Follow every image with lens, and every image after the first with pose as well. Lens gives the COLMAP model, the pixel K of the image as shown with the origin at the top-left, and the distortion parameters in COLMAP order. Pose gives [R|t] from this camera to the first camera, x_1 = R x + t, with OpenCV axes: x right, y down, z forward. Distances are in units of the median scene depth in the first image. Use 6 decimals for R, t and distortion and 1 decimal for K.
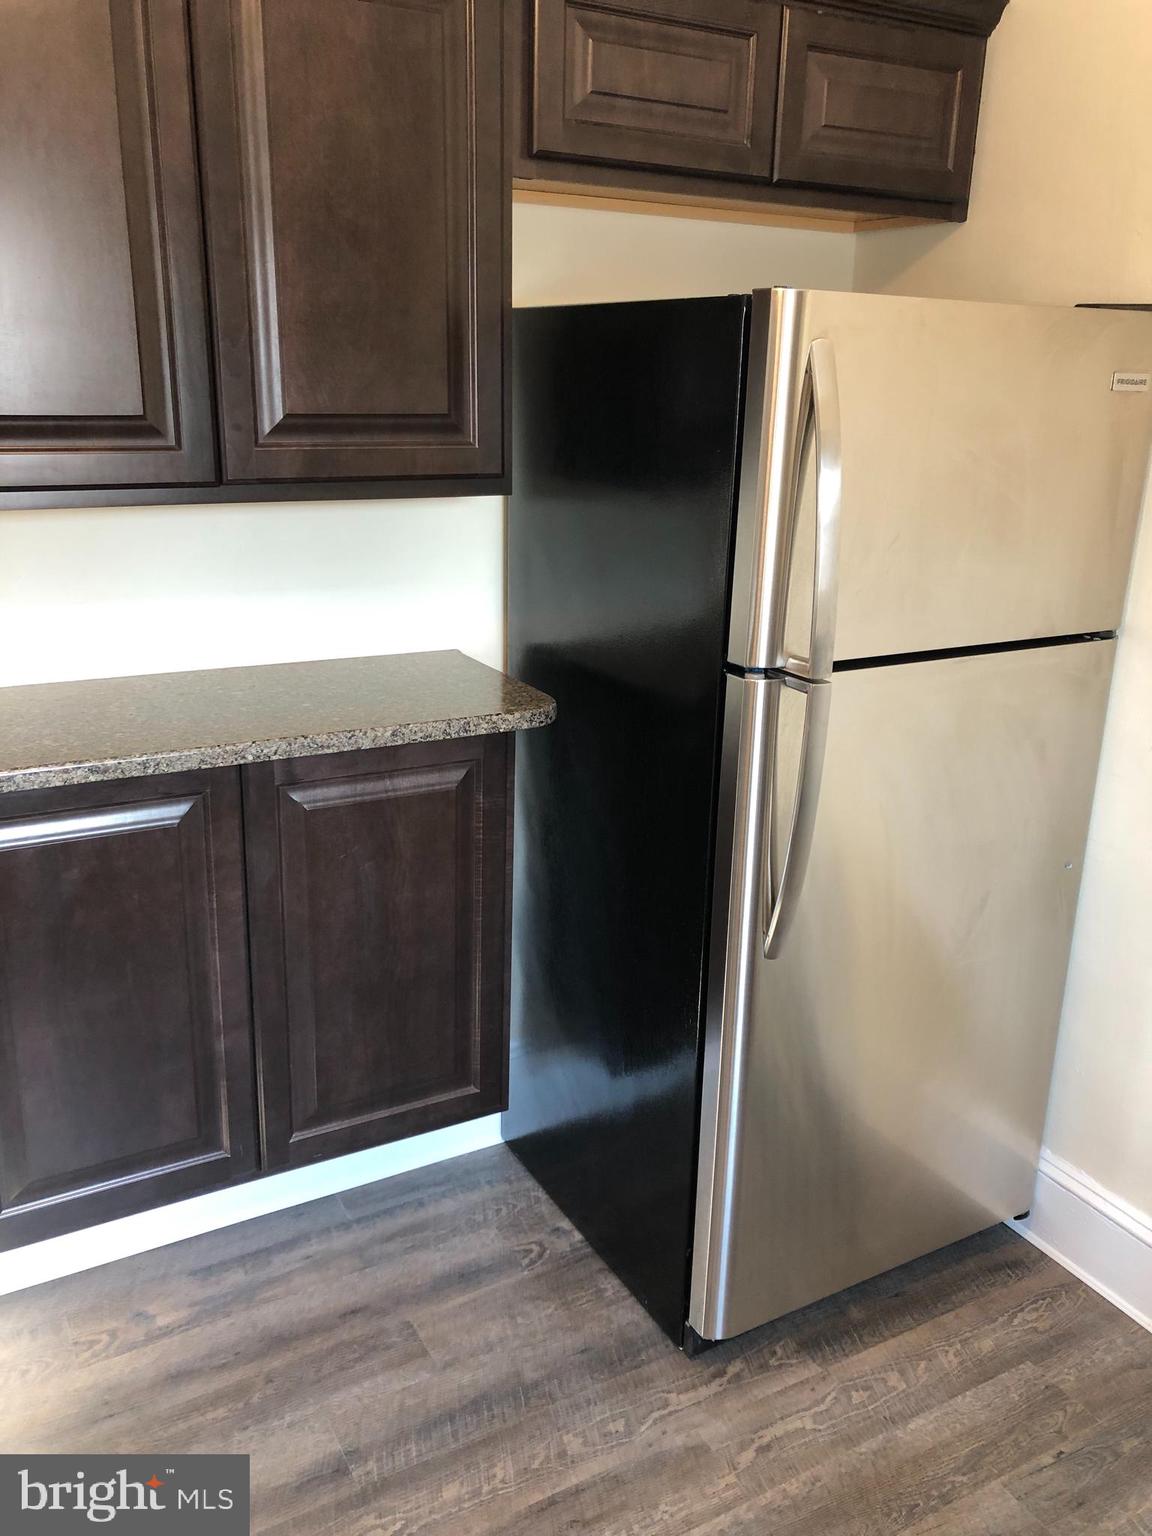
lens RADIAL K [[1266.7, 0, 576.0], [0, 1266.7, 768.0], [0, 0, 1]] dist [-0.005458, 0.012628]
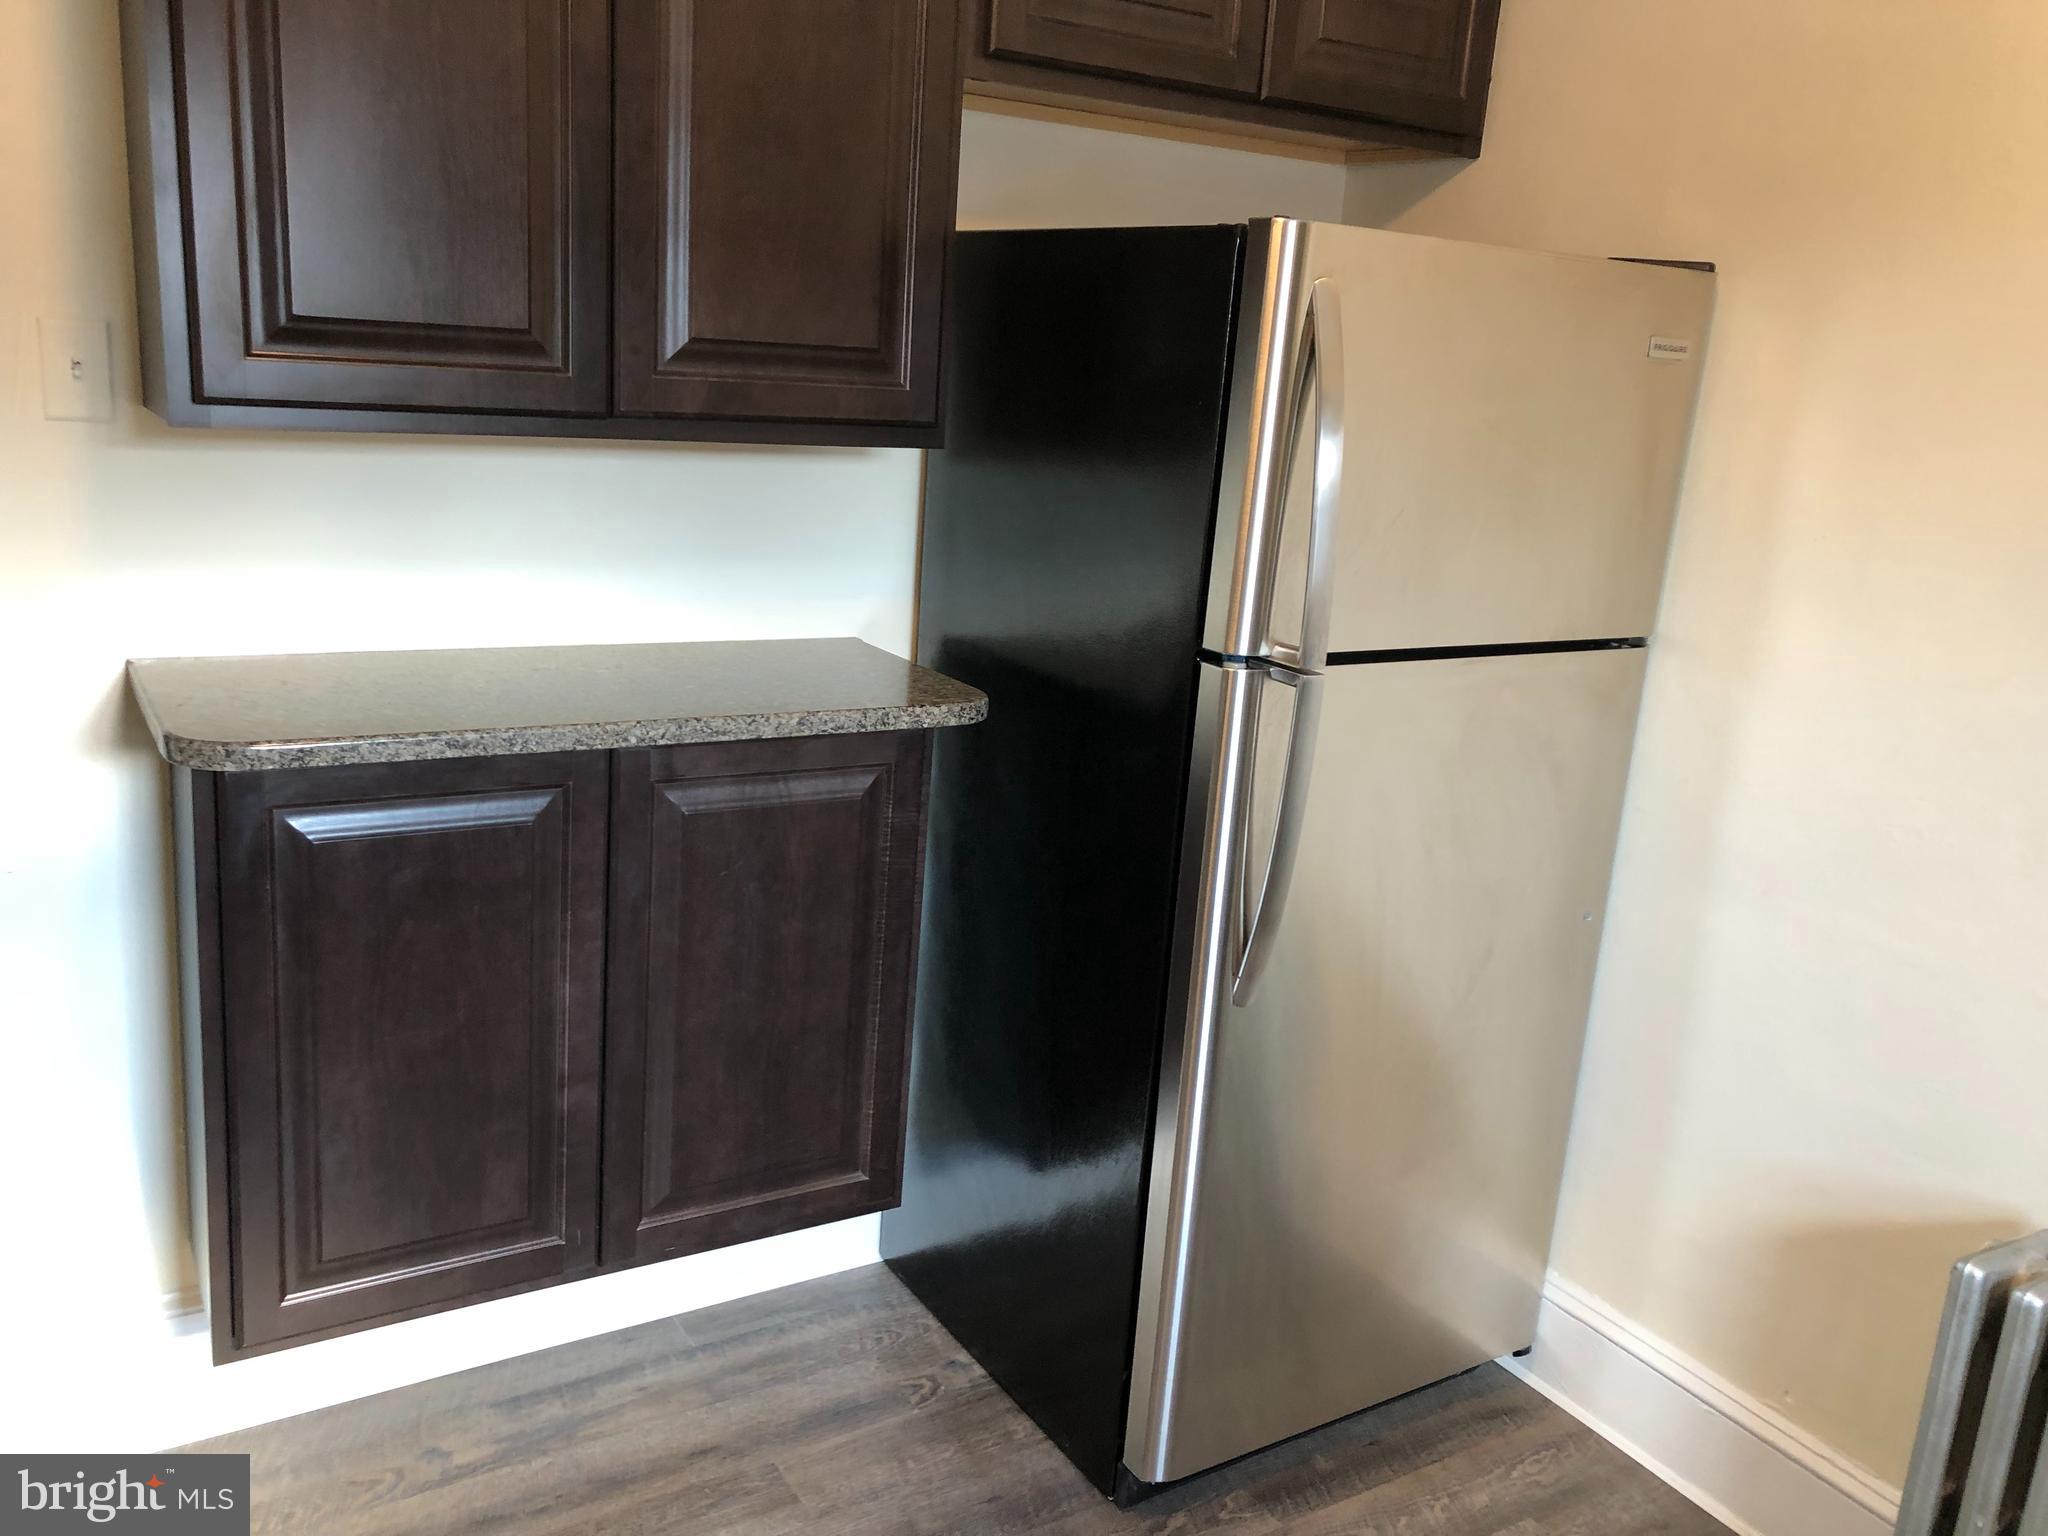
lens RADIAL K [[1674.4, 0, 1017.5], [0, 1674.4, 767.9], [0, 0, 1]] dist [0.001989, -0.010936]
pose [[0.998081, 0.034200, 0.051621, -0.051159], [-0.031682, 0.998304, -0.048845, 0.047246], [-0.053204, 0.047116, 0.997472, -0.096807]]
